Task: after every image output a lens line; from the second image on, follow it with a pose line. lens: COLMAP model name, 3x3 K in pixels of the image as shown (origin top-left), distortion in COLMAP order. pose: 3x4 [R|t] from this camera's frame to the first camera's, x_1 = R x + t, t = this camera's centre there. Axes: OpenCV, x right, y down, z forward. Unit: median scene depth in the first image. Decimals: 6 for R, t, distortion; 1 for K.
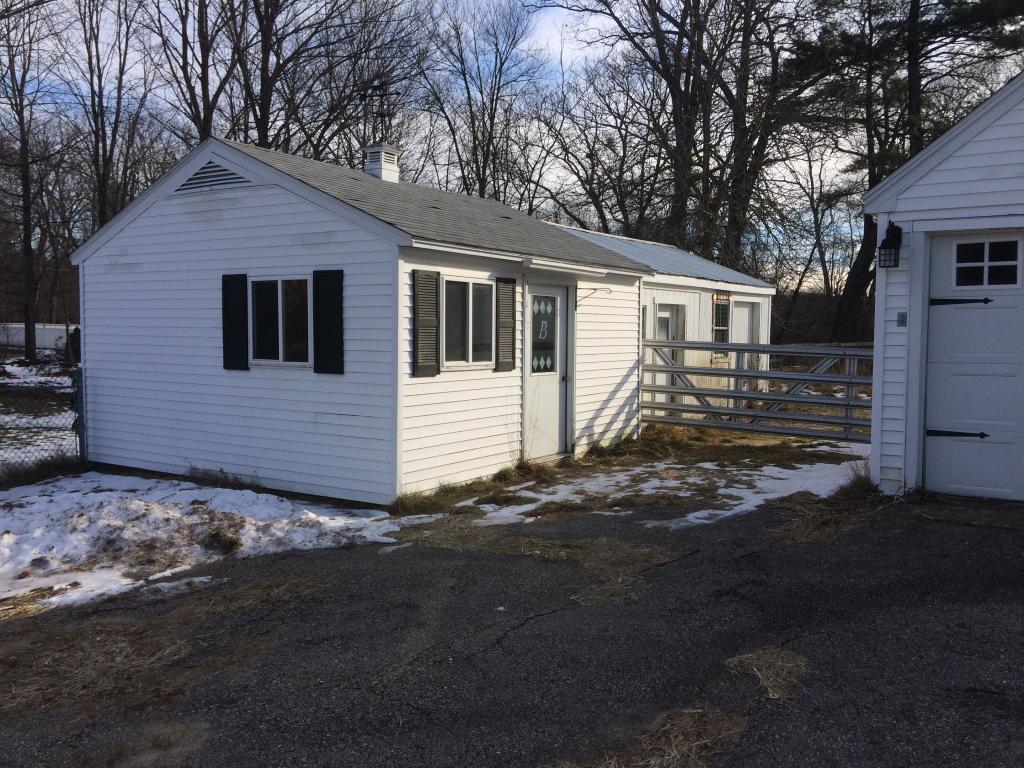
lens RADIAL K [[860.2, 0, 511.5], [0, 860.2, 385.0], [0, 0, 1]] dist [0.094192, -0.137665]
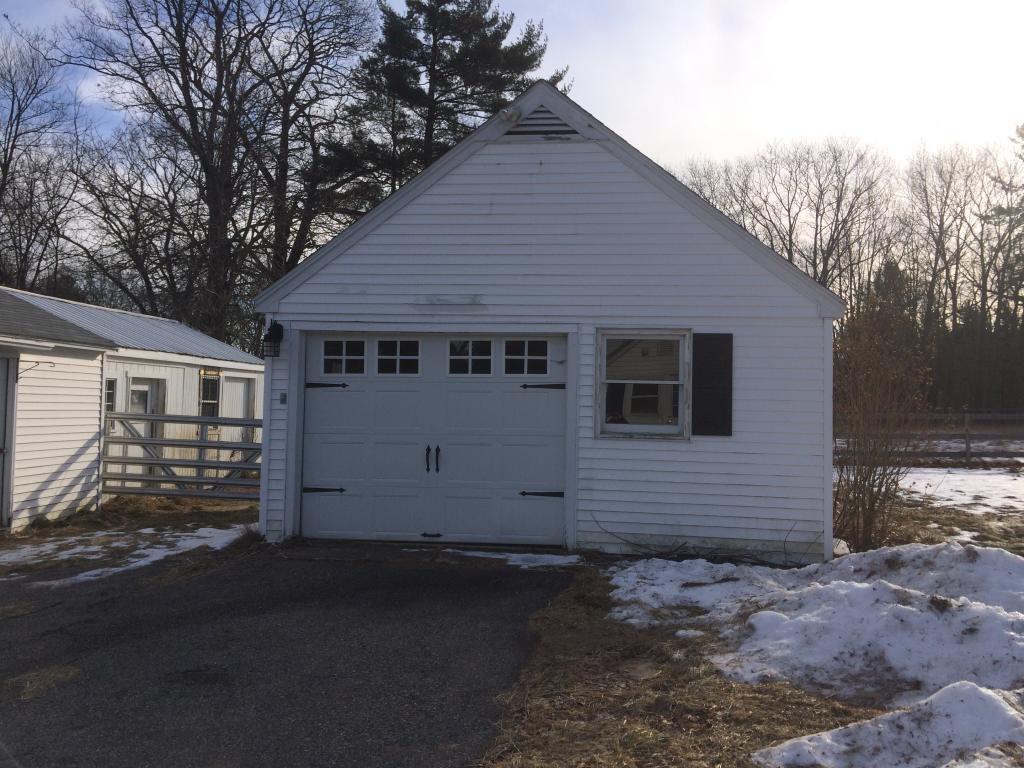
lens RADIAL K [[860.2, 0, 521.5], [0, 860.2, 383.5], [0, 0, 1]] dist [0.094192, -0.137665]
pose [[0.881318, 0.025363, 0.471843, 0.108182], [0.014919, 0.996567, -0.081435, 0.005682], [-0.472289, 0.078809, 0.877914, -0.159722]]
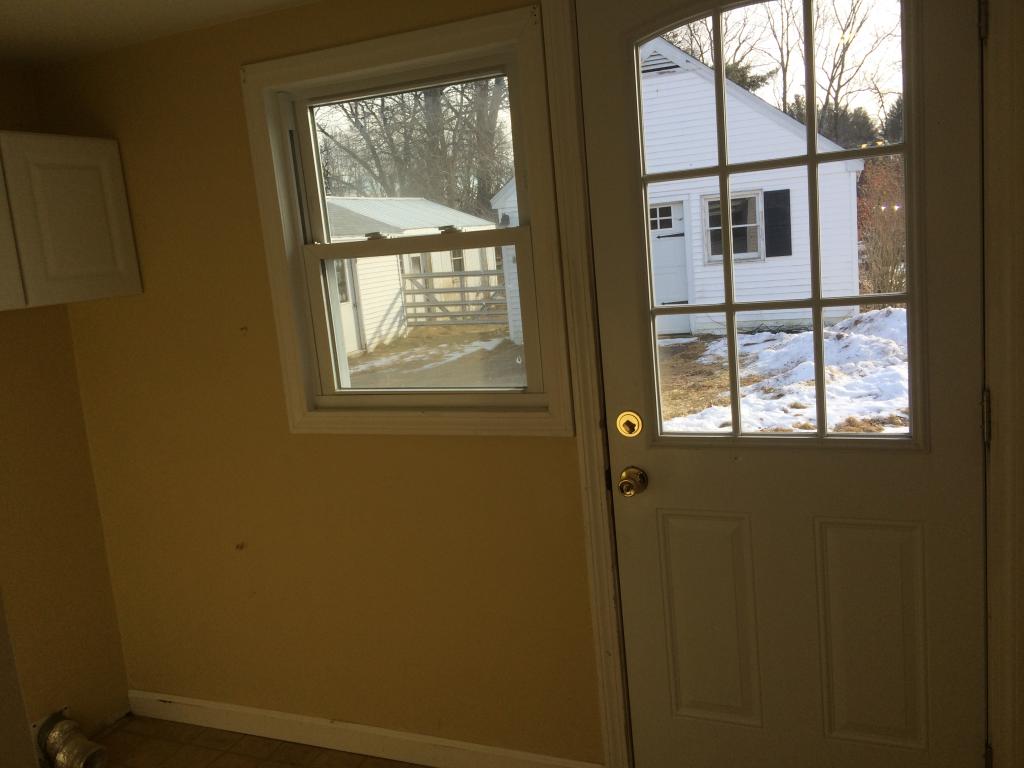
lens RADIAL K [[860.2, 0, 516.1], [0, 860.2, 386.3], [0, 0, 1]] dist [0.094192, -0.137665]
pose [[0.964615, -0.133160, 0.227567, -0.037408], [0.110084, 0.987670, 0.111306, -0.004000], [-0.239582, -0.082316, 0.967380, -0.666074]]
